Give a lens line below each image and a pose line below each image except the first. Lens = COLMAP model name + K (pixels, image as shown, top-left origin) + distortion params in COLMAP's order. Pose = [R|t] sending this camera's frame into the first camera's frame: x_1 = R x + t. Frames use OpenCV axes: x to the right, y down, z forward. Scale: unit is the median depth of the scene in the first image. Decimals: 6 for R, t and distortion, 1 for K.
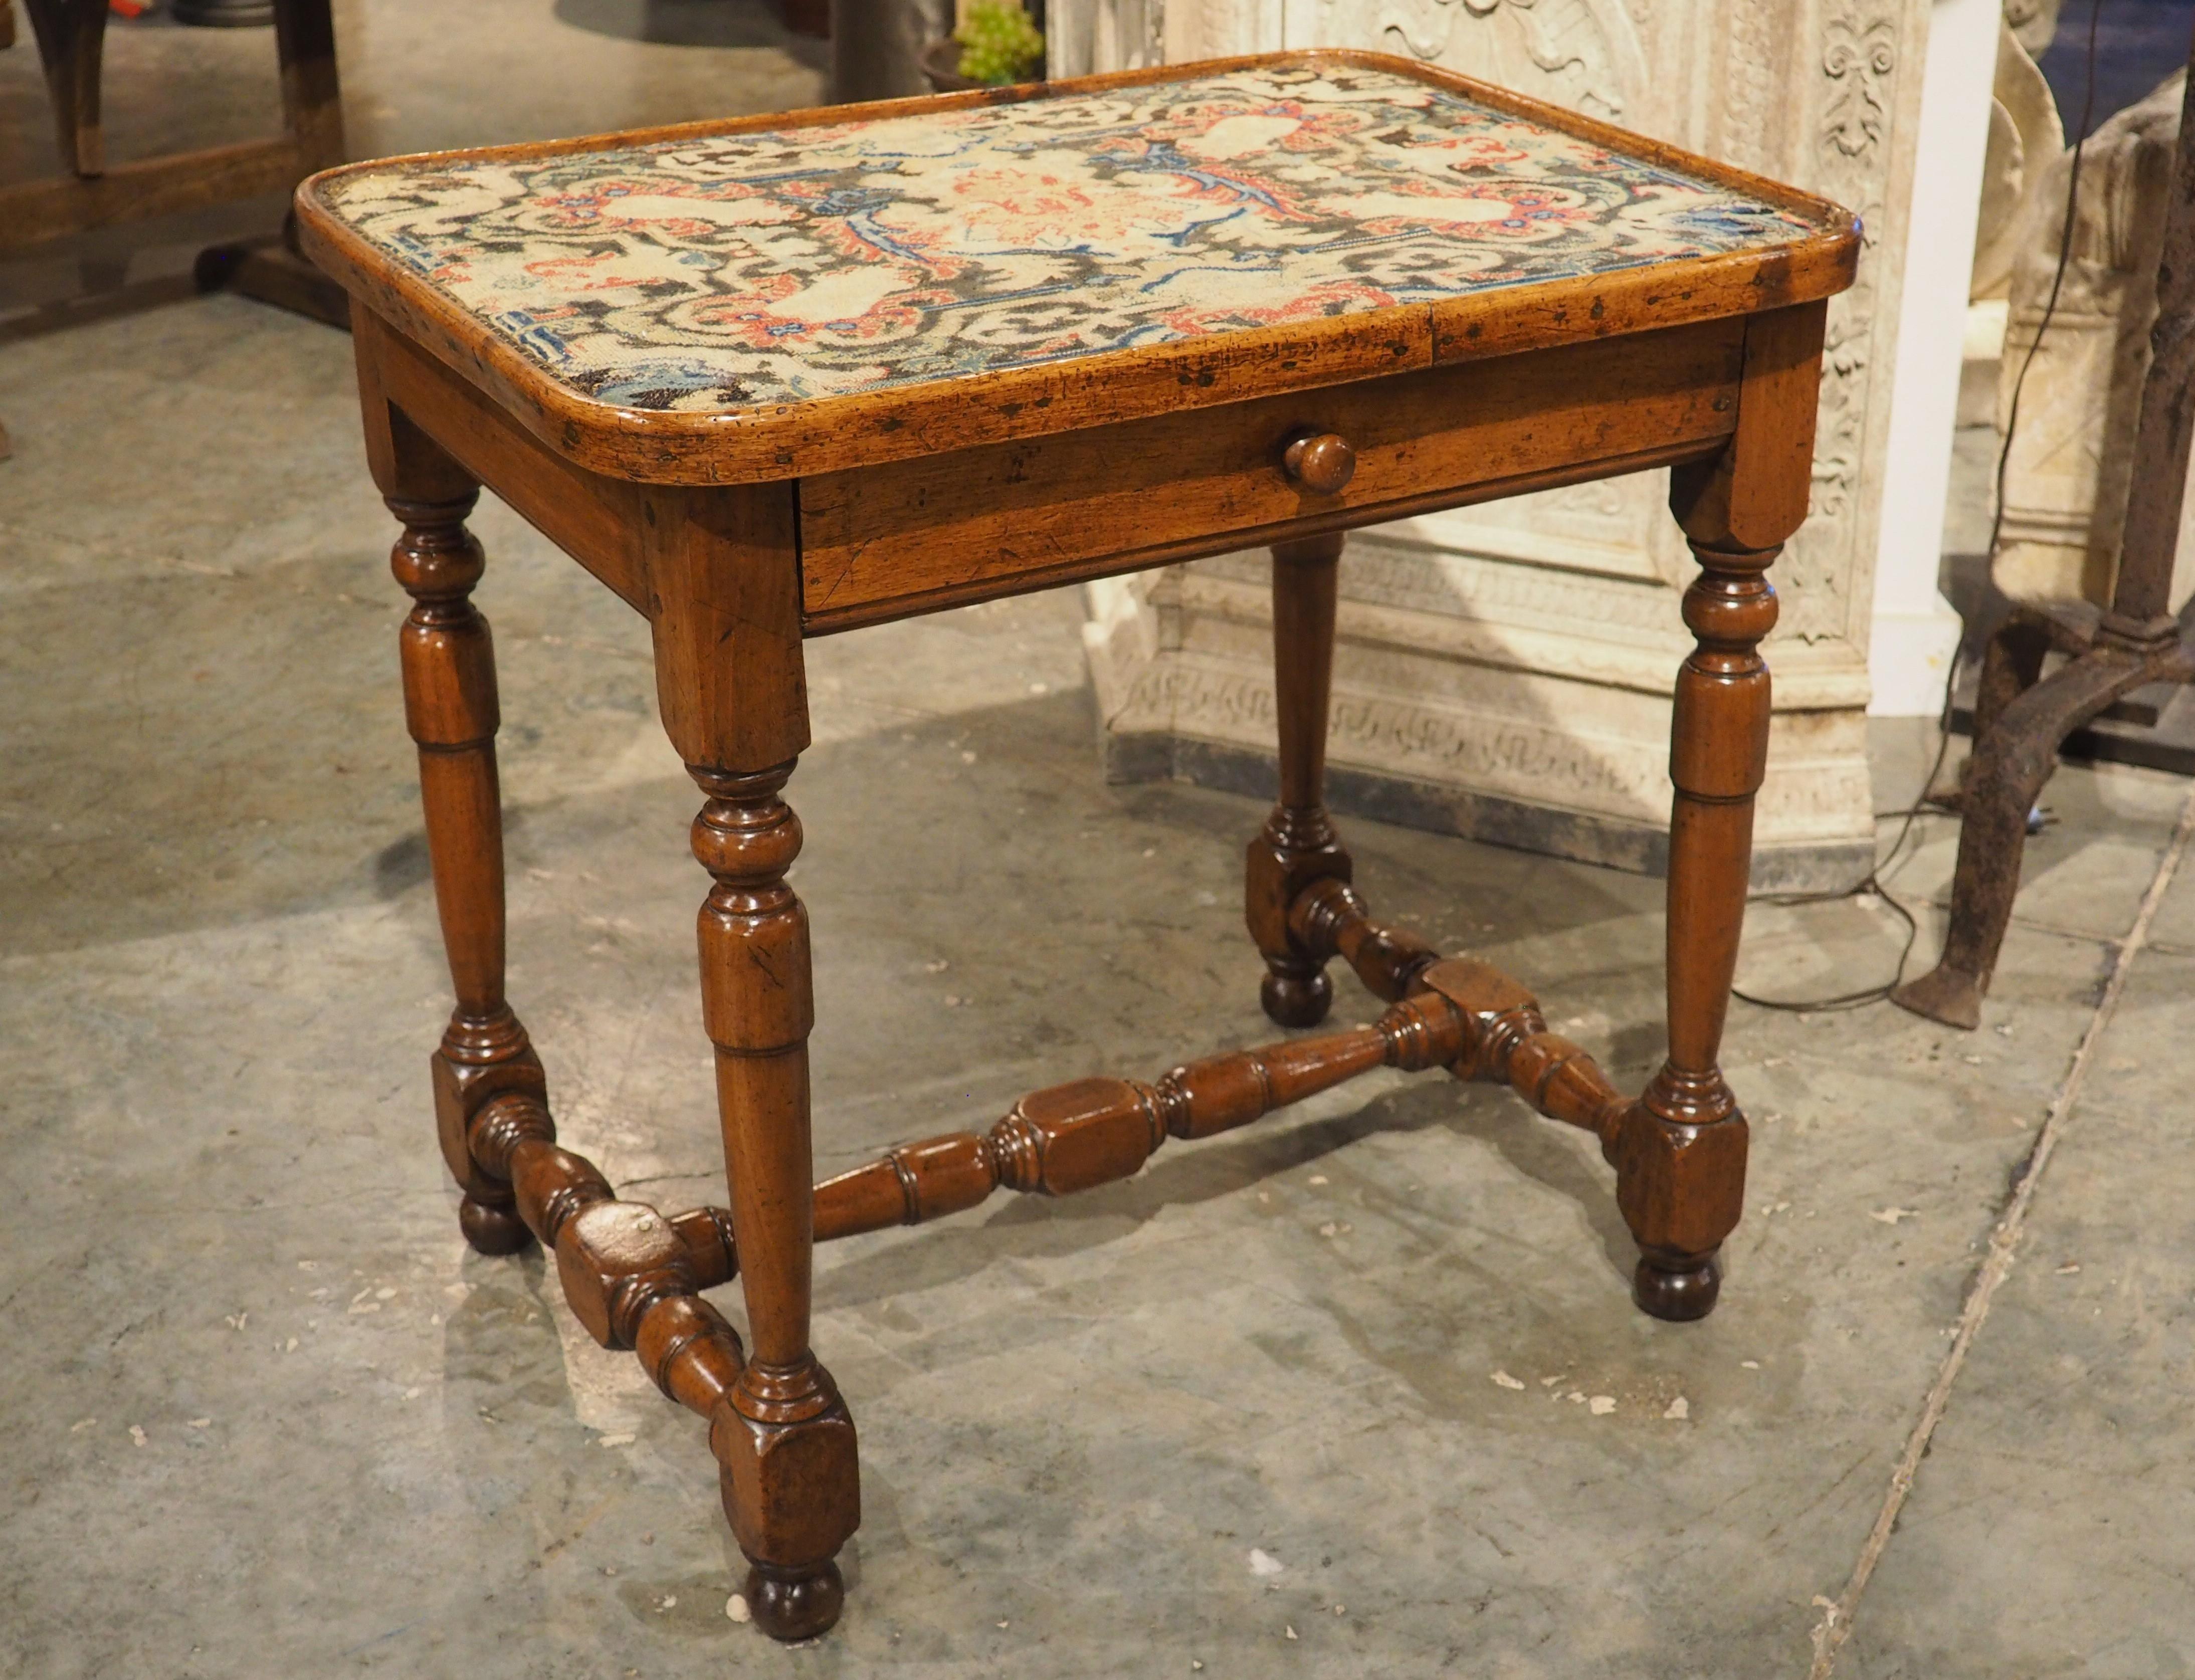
lens RADIAL K [[3270.0, 0, 1103.5], [0, 3270.0, 870.9], [0, 0, 1]] dist [-0.001536, 0.060280]
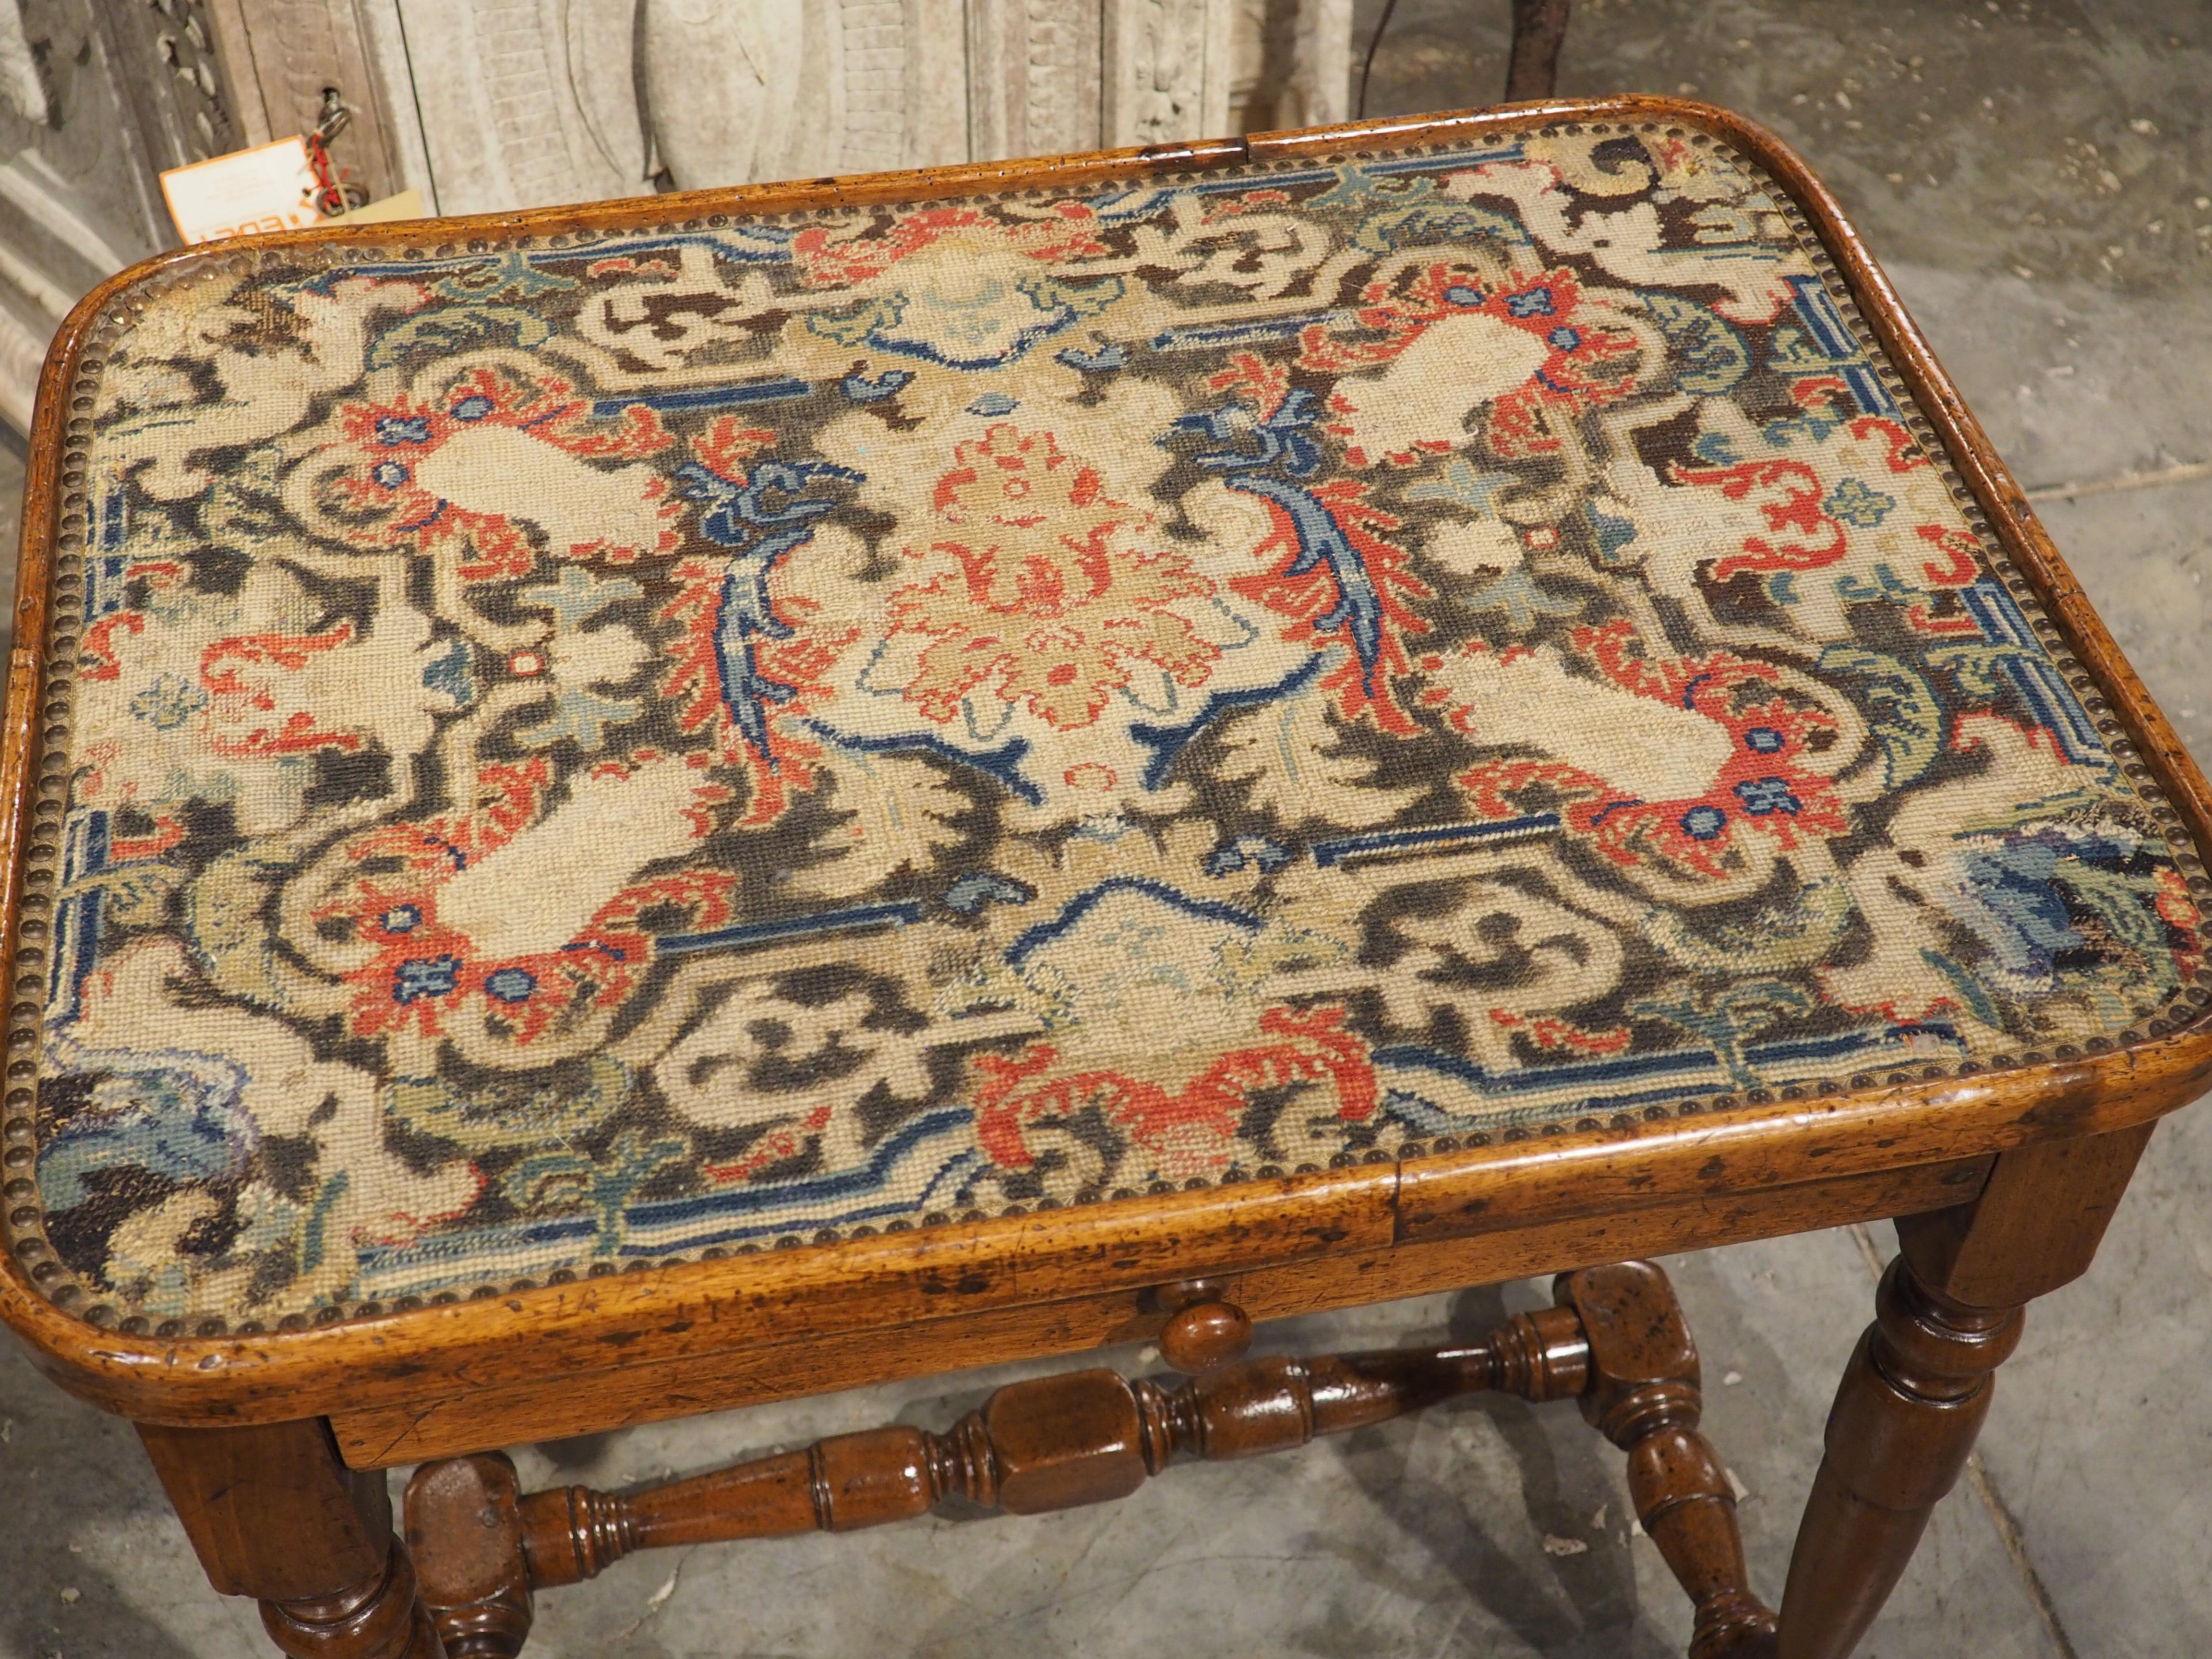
lens RADIAL K [[2780.6, 0, 1080.8], [0, 2780.6, 858.1], [0, 0, 1]] dist [0.004073, 0.024407]
pose [[0.949358, 0.238556, -0.204478, 0.136053], [-0.145312, 0.910373, 0.387435, -0.421738], [0.278576, -0.338102, 0.898934, 0.539794]]
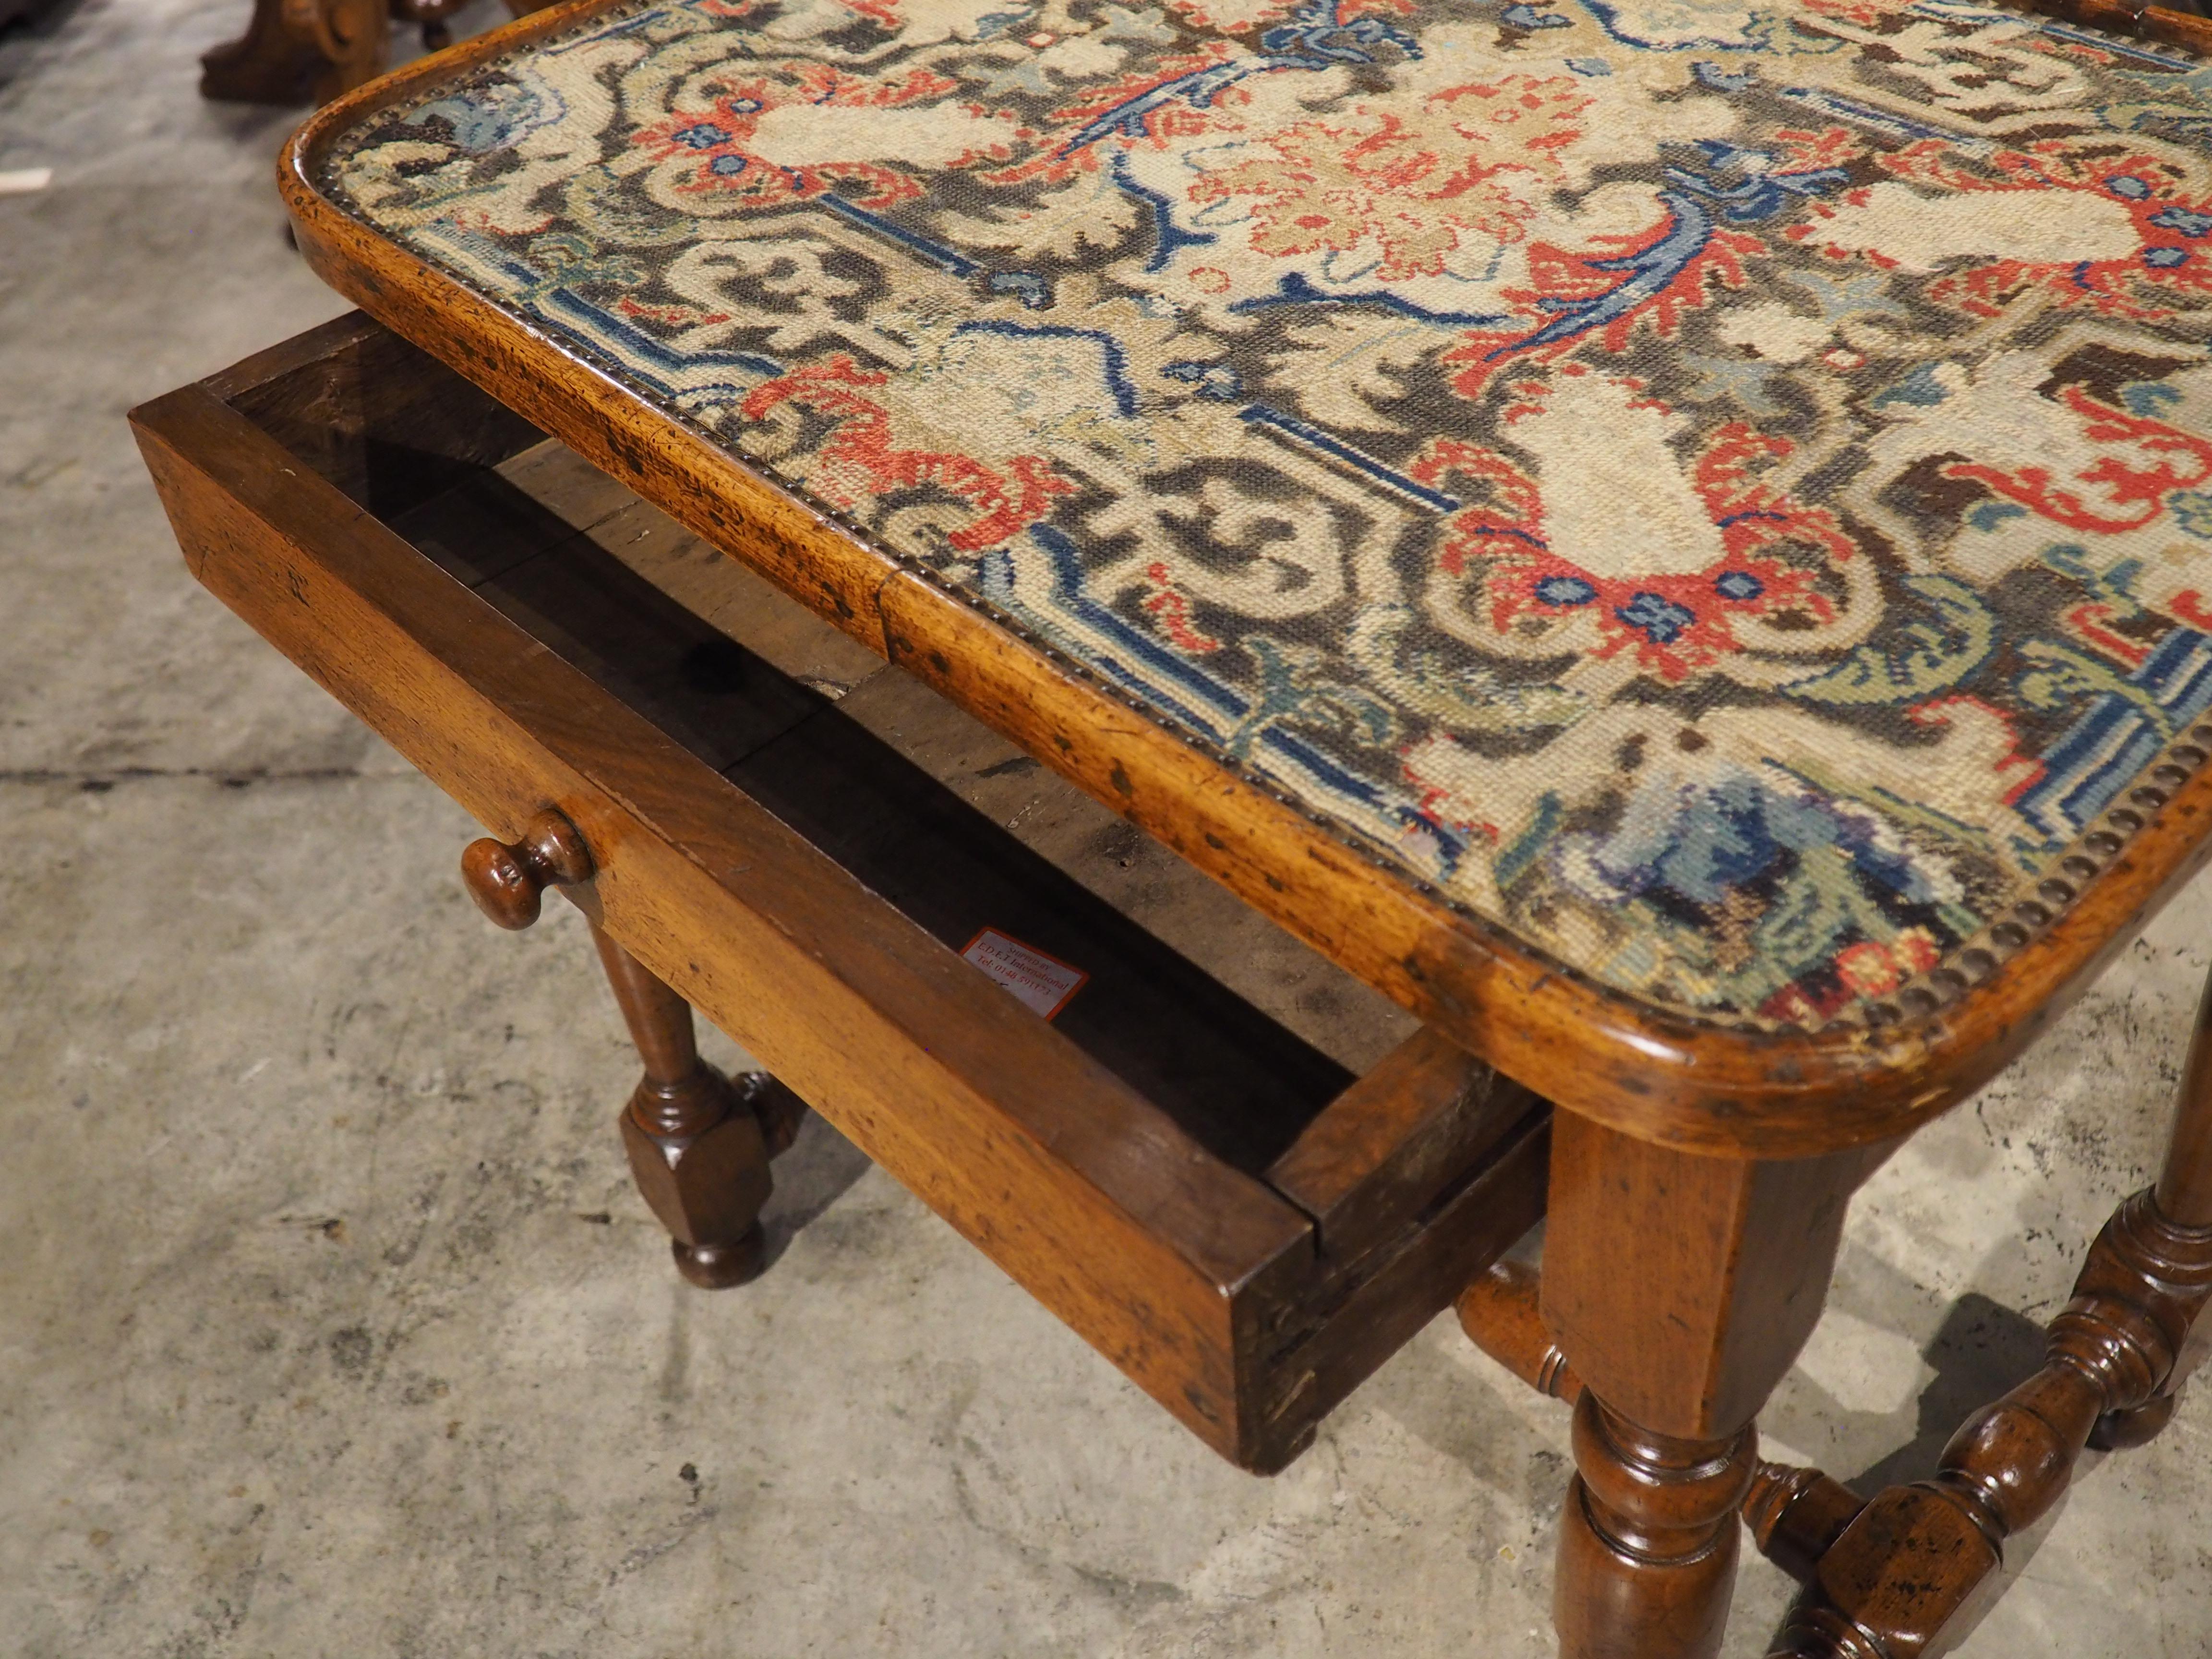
lens RADIAL K [[2302.1, 0, 1108.5], [0, 2302.1, 828.8], [0, 0, 1]] dist [0.020179, 0.009340]
pose [[0.241398, 0.649390, -0.721124, 0.438434], [-0.356876, 0.750433, 0.556318, -0.384821], [0.902422, 0.123057, 0.412905, 0.874681]]
